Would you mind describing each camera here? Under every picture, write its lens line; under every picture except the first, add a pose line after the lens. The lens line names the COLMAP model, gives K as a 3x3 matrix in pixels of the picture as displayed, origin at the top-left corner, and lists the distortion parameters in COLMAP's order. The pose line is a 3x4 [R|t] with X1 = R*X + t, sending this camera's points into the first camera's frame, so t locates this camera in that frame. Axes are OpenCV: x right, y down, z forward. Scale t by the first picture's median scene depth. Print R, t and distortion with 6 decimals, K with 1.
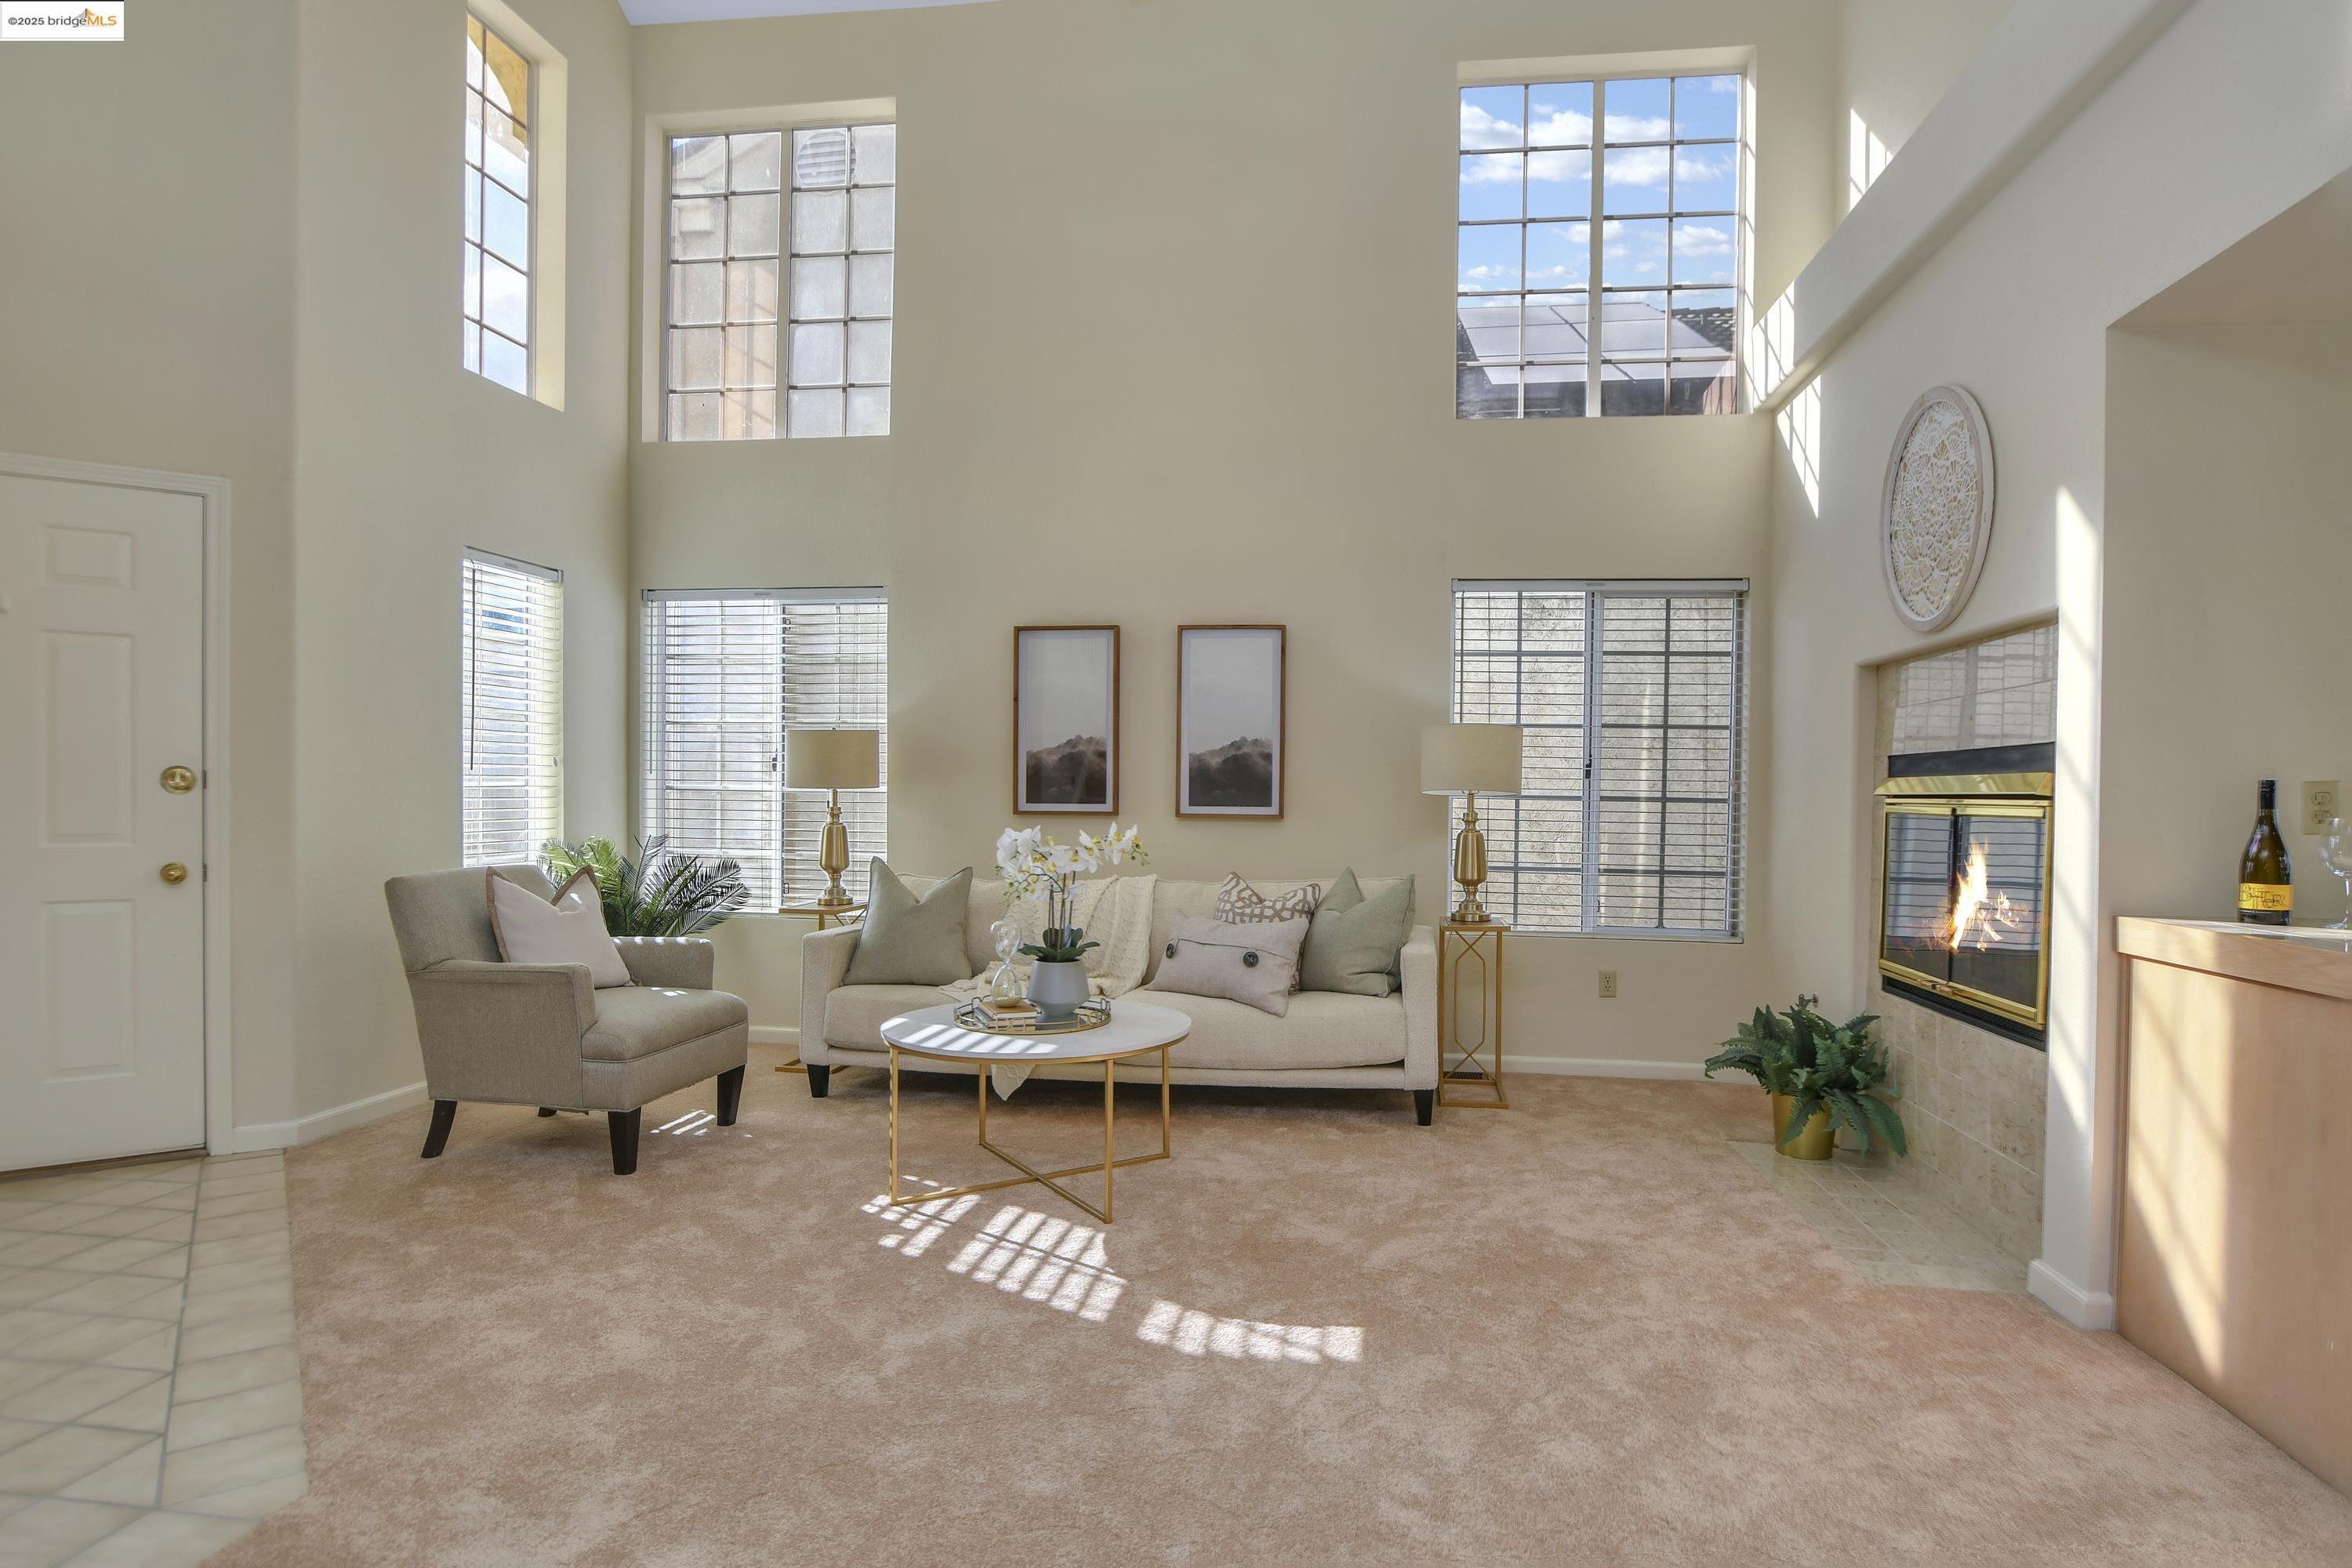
lens RADIAL K [[1258.9, 0, 1208.1], [0, 1258.9, 801.1], [0, 0, 1]] dist [-0.016657, 0.000835]
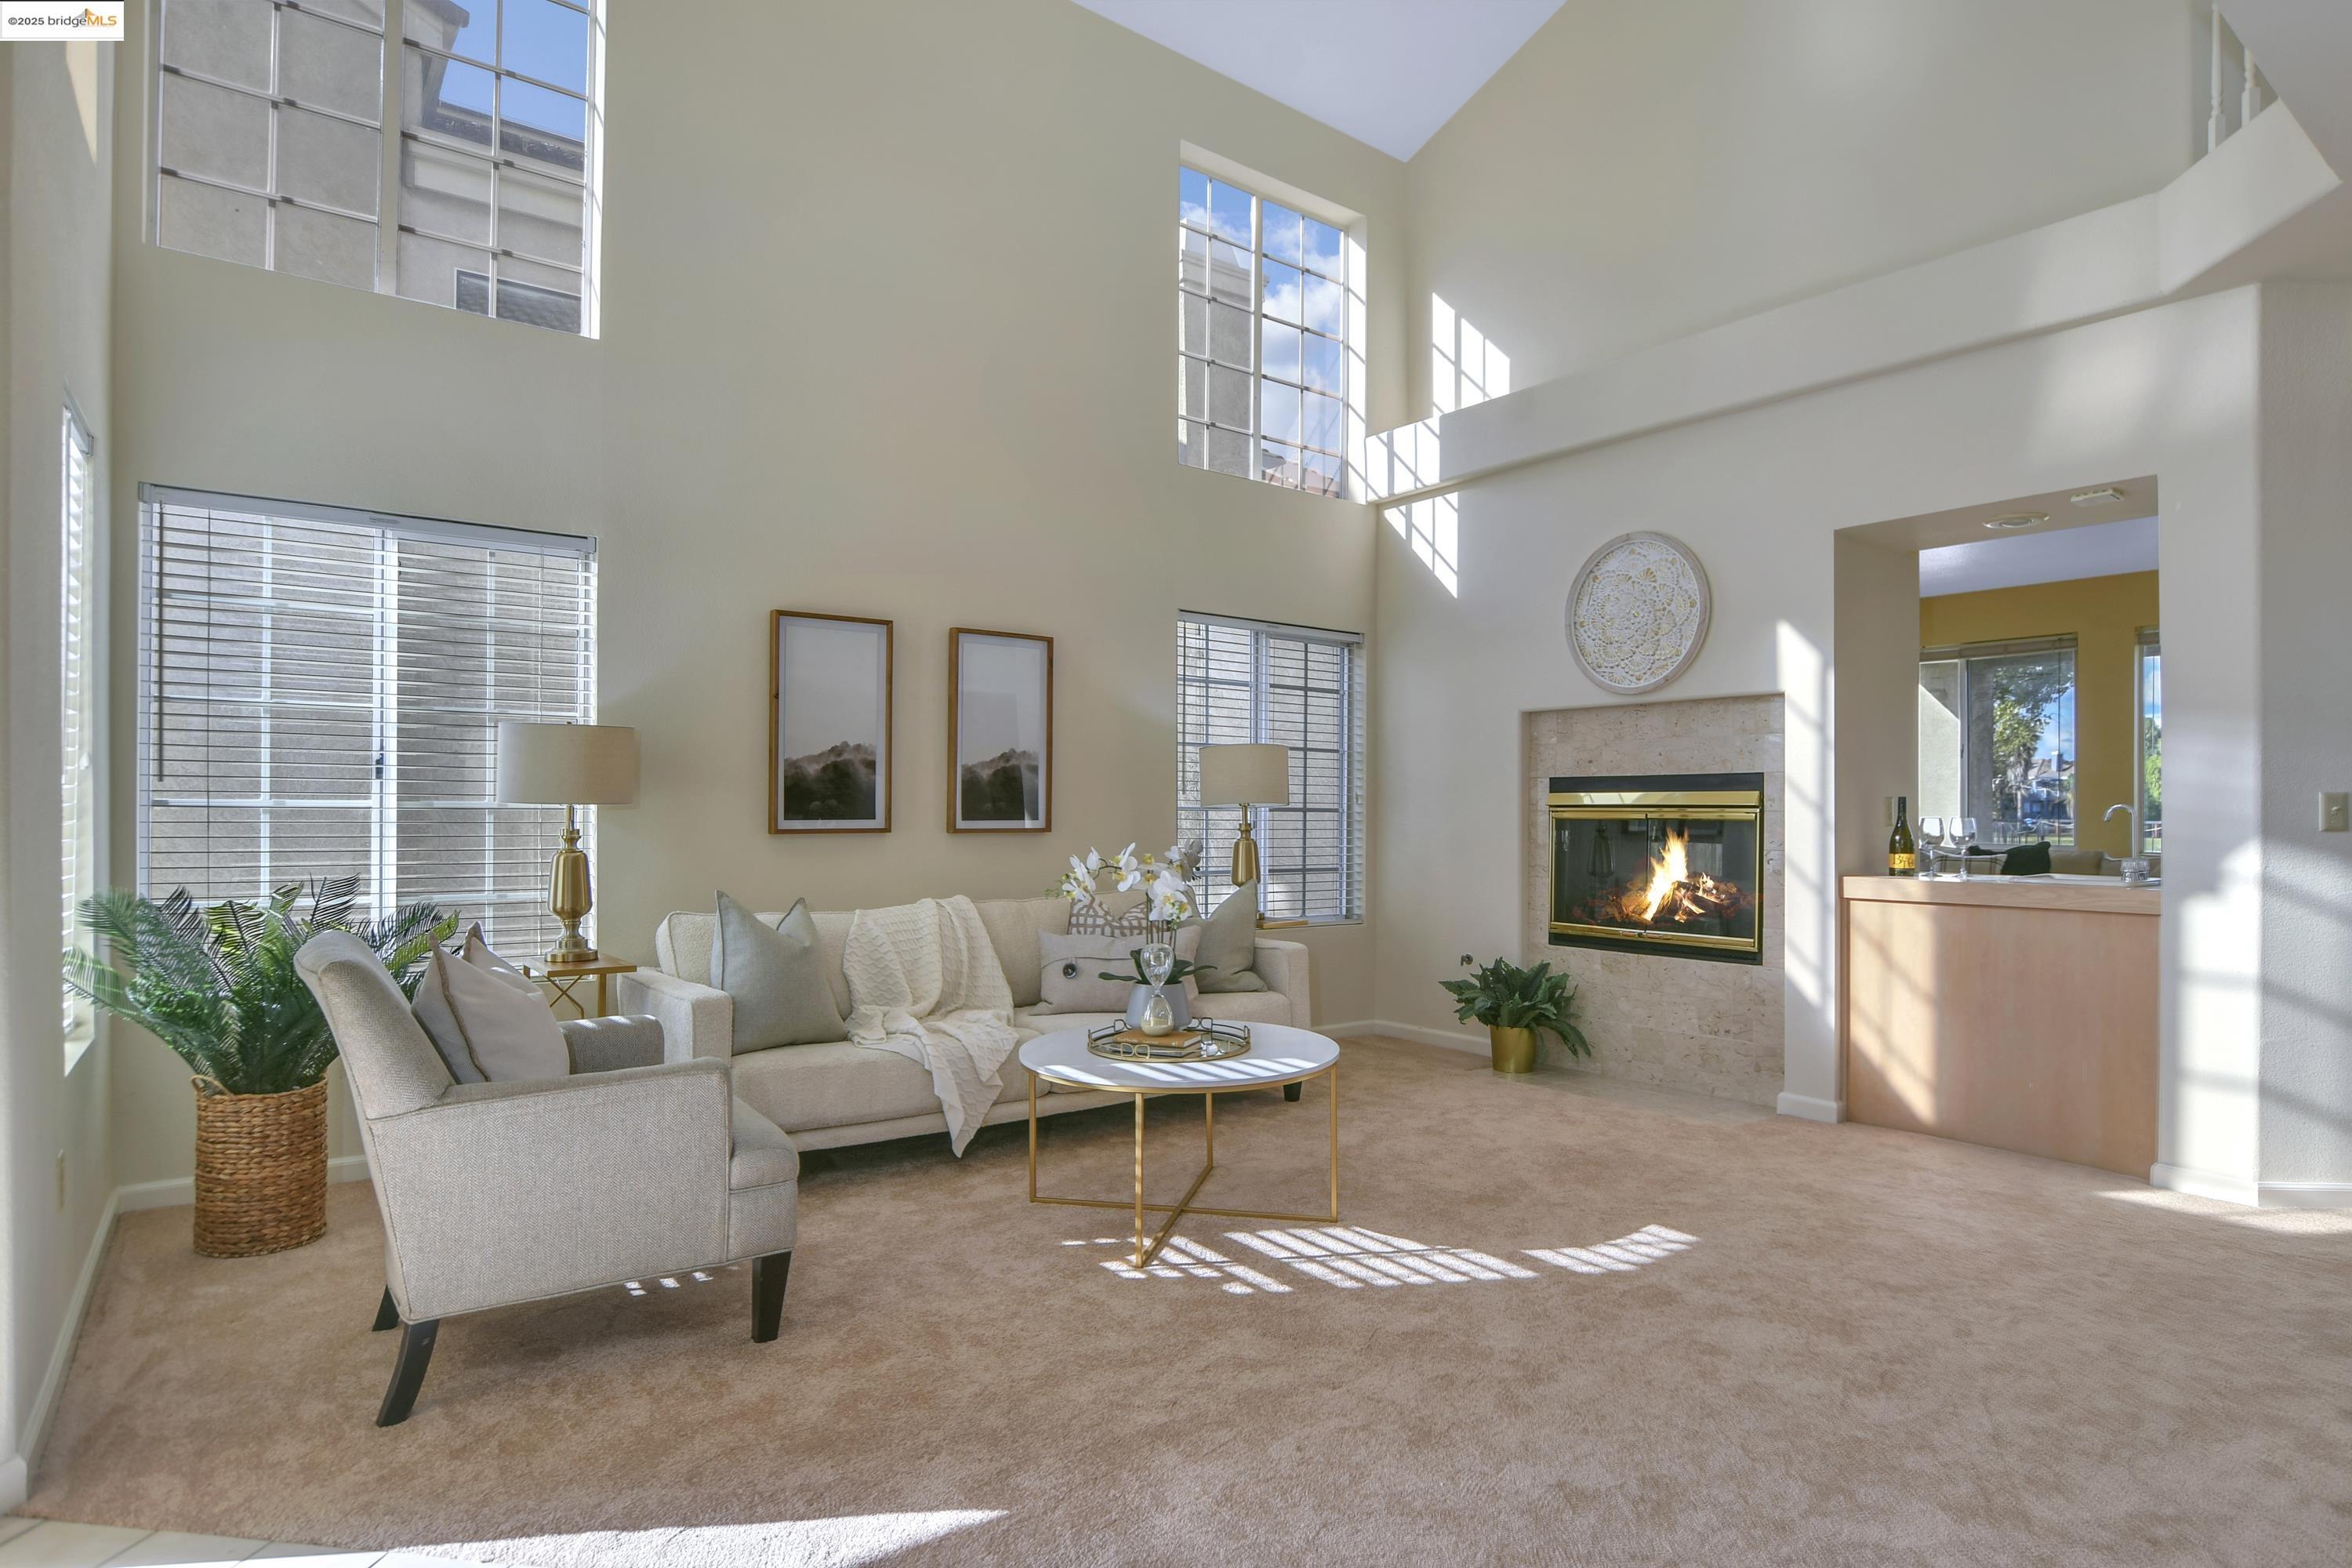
lens RADIAL K [[1264.9, 0, 1253.7], [0, 1264.9, 780.0], [0, 0, 1]] dist [-0.019658, 0.000506]
pose [[0.691057, 0.007730, 0.722758, -0.643191], [0.007163, 0.999820, -0.017542, -0.009851], [-0.722764, 0.017300, 0.690878, 0.228827]]
